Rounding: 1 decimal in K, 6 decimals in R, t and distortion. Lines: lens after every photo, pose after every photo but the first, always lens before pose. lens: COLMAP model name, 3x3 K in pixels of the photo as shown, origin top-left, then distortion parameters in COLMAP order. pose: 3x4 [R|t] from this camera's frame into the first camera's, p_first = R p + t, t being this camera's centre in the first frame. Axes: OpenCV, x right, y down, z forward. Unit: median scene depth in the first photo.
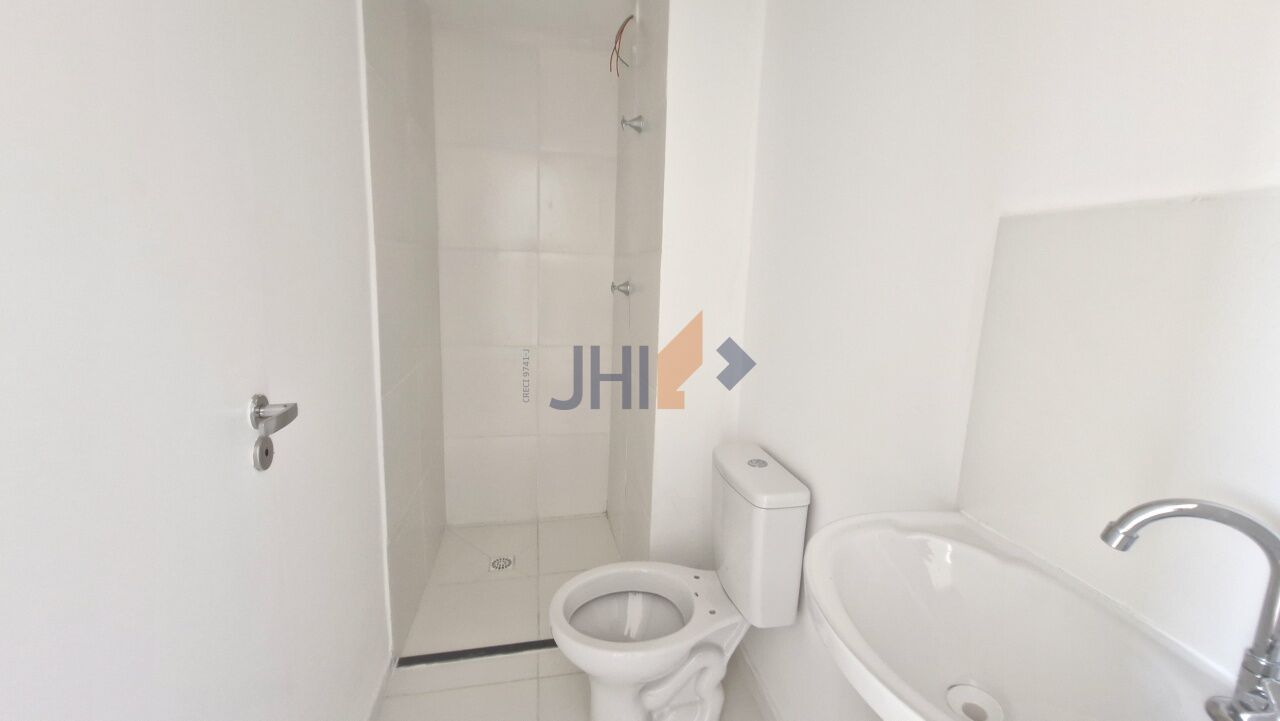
lens RADIAL K [[506.5, 0, 647.9], [0, 506.5, 351.9], [0, 0, 1]] dist [0.008625, -0.001026]
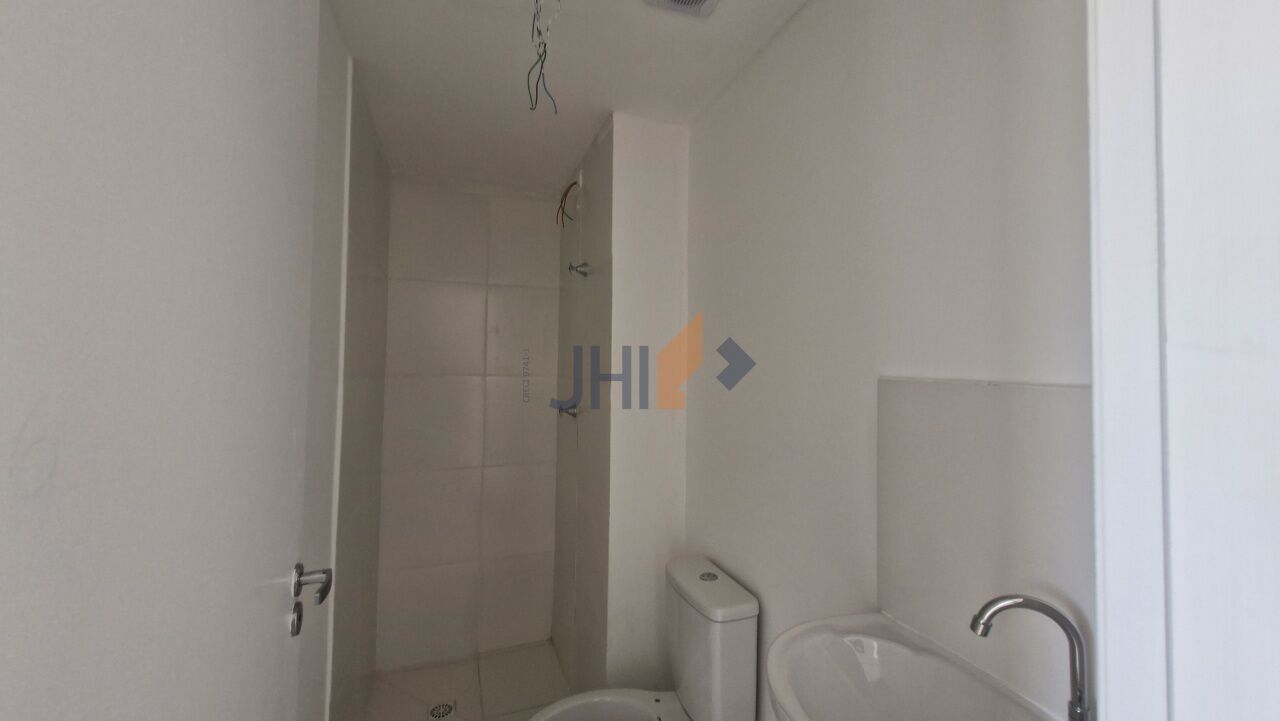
lens RADIAL K [[506.5, 0, 648.5], [0, 506.5, 351.5], [0, 0, 1]] dist [0.008625, -0.001026]
pose [[0.988379, -0.018484, 0.150881, -0.065769], [0.046961, 0.981154, -0.187433, -0.055985], [-0.144573, 0.192341, 0.970620, -0.131704]]
